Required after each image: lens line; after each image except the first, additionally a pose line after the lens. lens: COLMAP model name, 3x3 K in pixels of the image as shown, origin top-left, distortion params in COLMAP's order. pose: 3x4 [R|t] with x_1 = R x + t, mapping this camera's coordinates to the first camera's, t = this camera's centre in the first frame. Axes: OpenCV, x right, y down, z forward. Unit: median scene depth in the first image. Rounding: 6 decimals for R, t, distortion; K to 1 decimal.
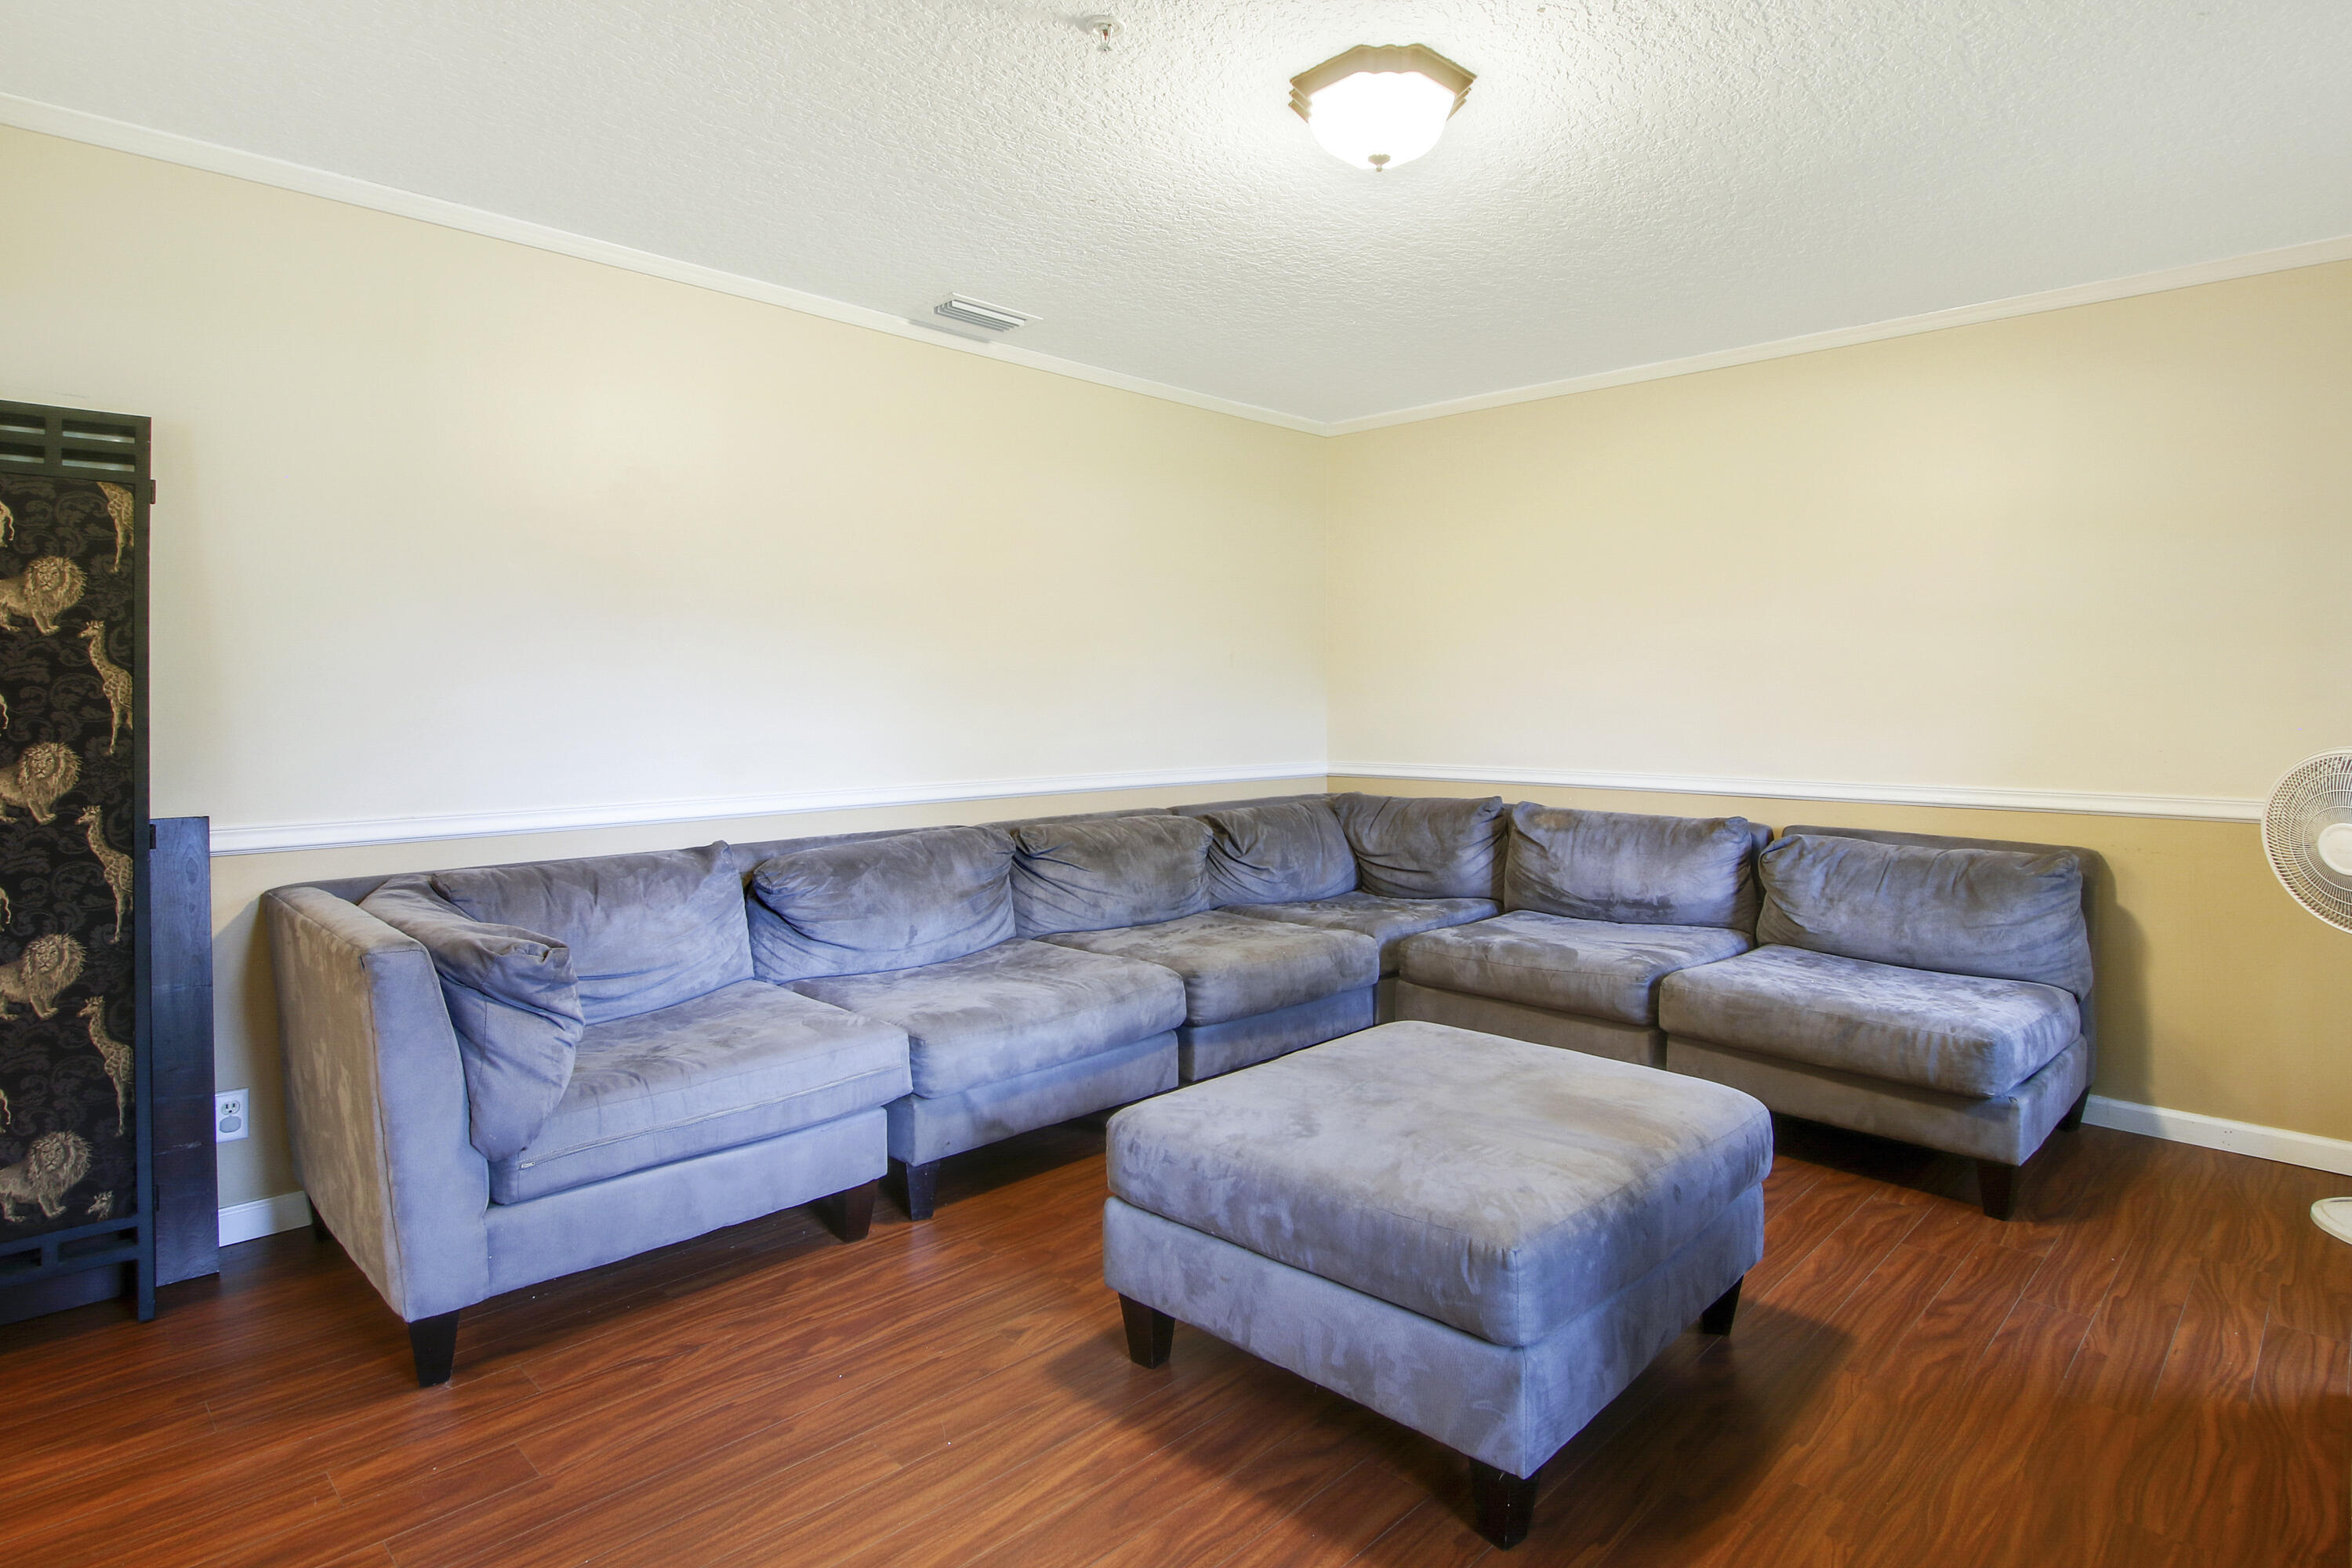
lens RADIAL K [[1232.7, 0, 1203.4], [0, 1232.7, 751.2], [0, 0, 1]] dist [-0.029139, 0.001397]
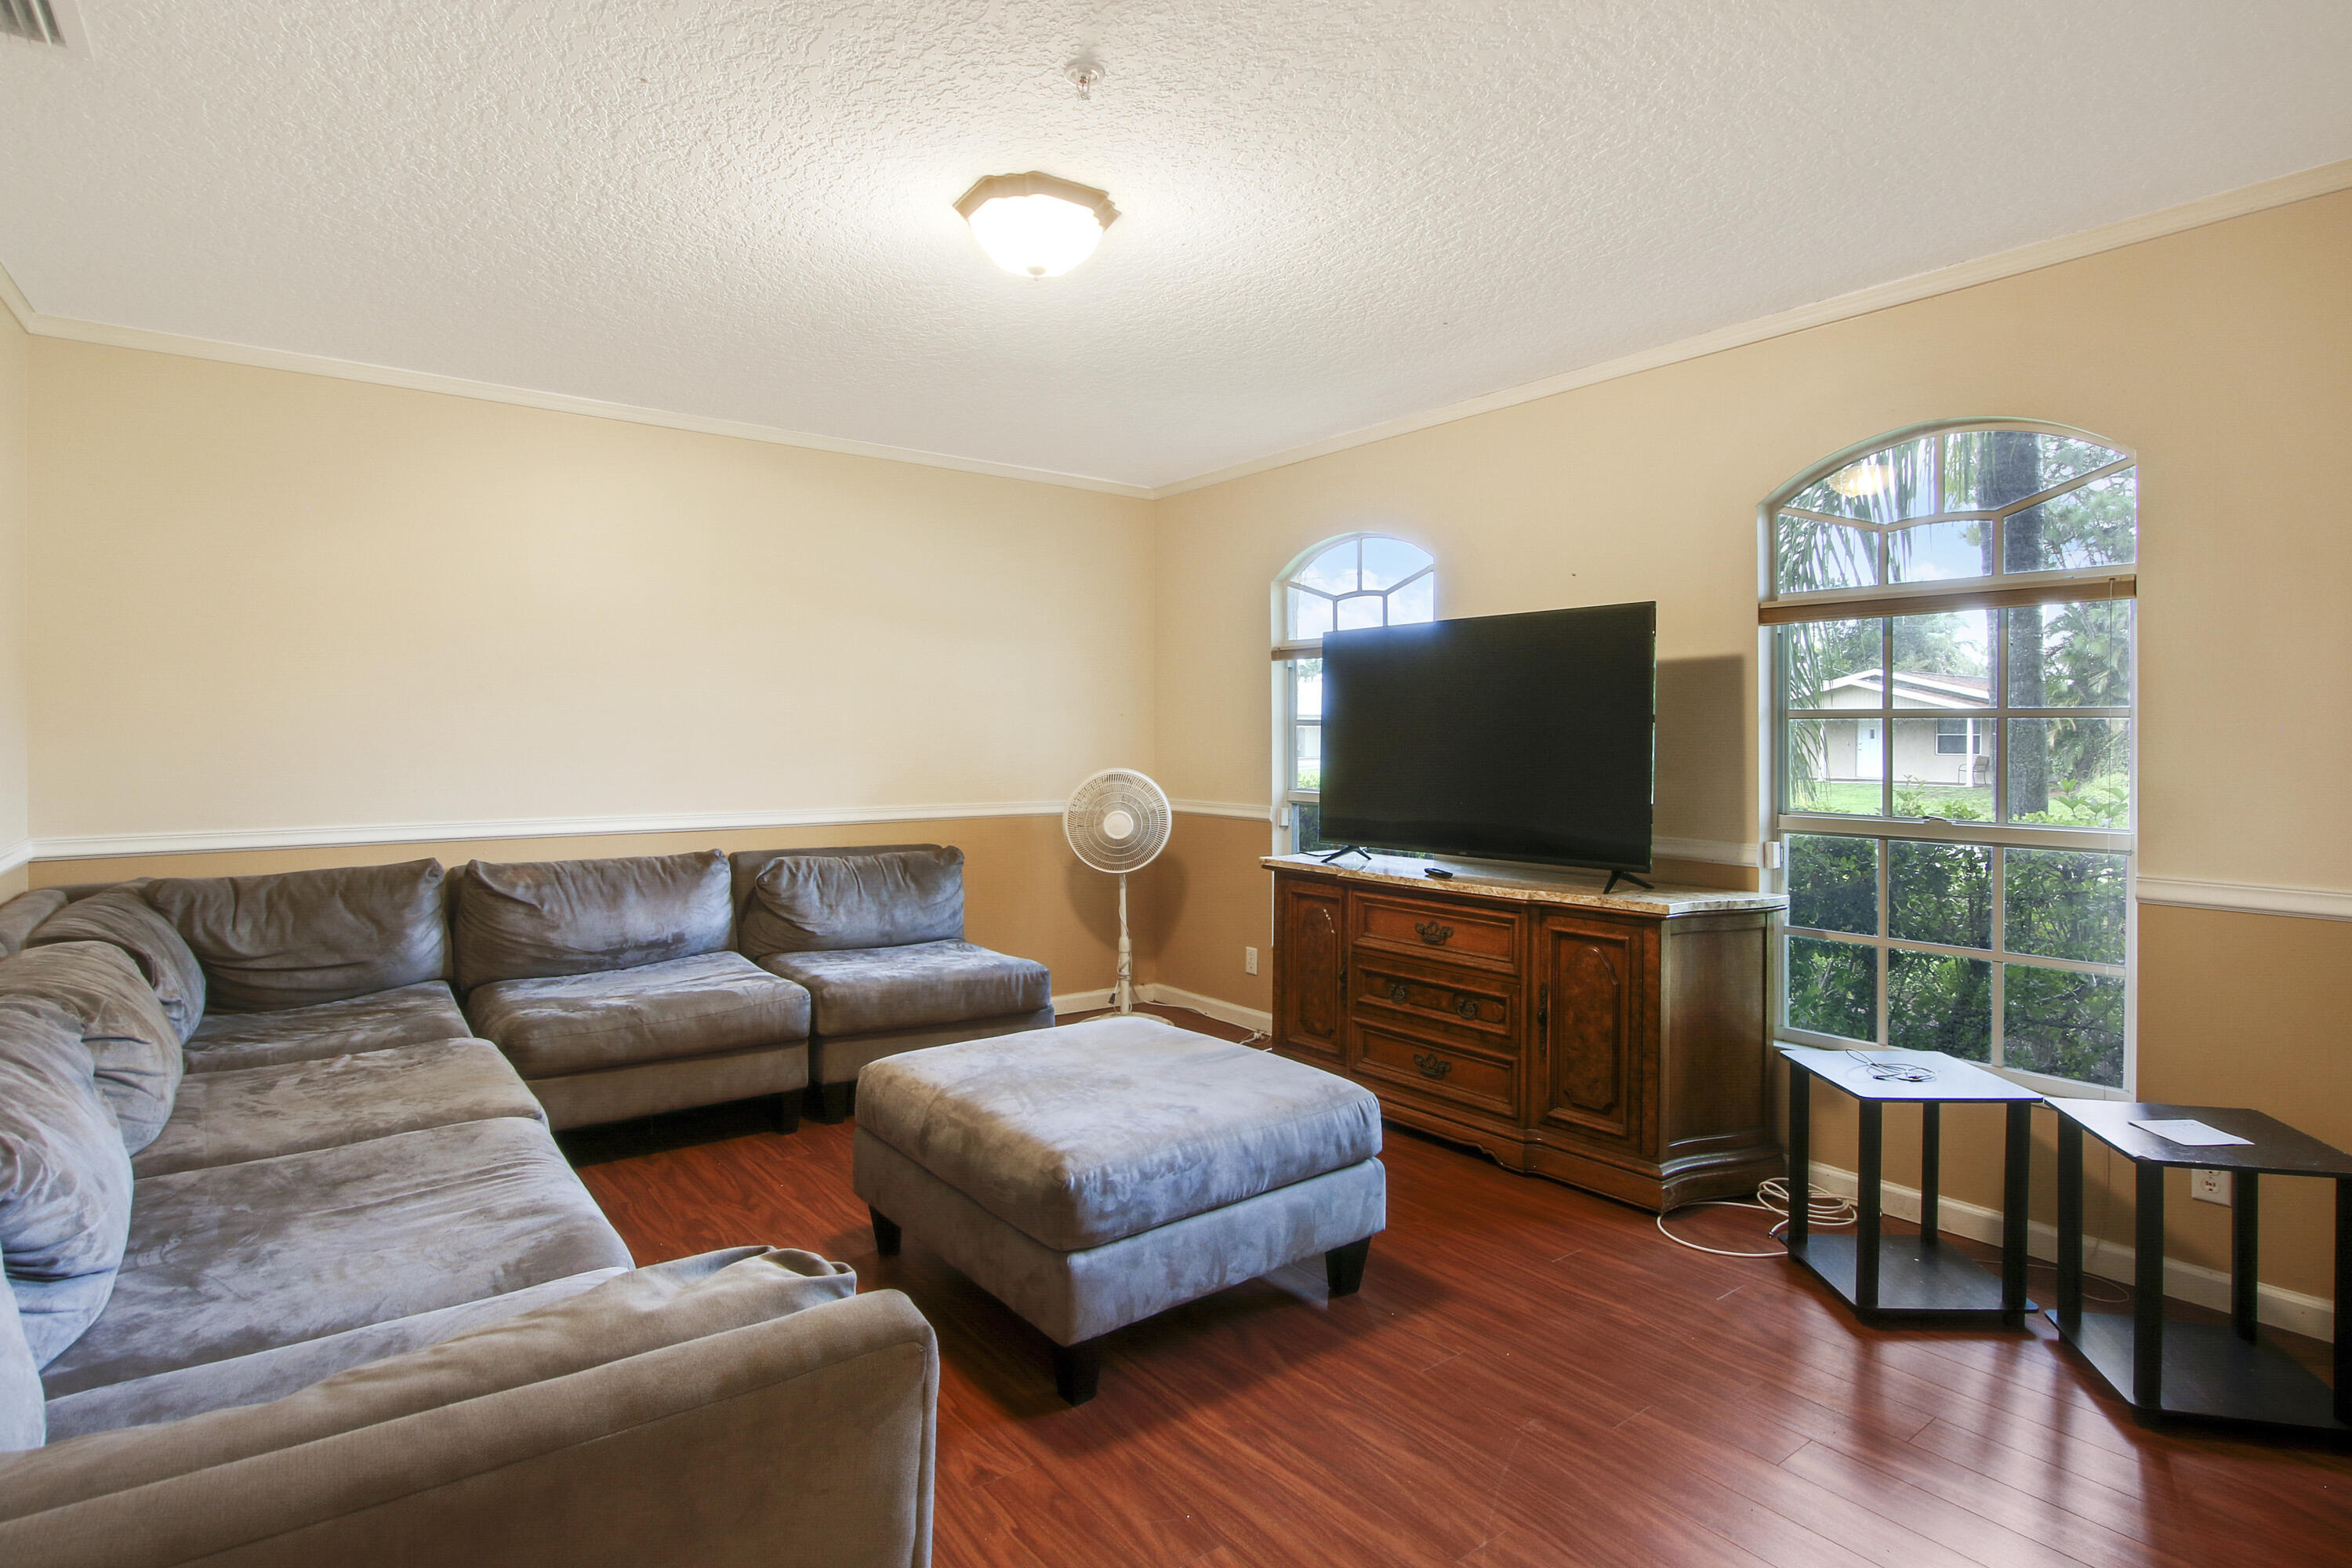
lens RADIAL K [[1220.3, 0, 1187.4], [0, 1220.3, 780.0], [0, 0, 1]] dist [-0.024138, 0.000936]
pose [[0.155000, -0.035288, 0.987284, -0.558761], [0.039177, 0.998795, 0.029548, -0.023120], [-0.987137, 0.034099, 0.156196, 0.407314]]
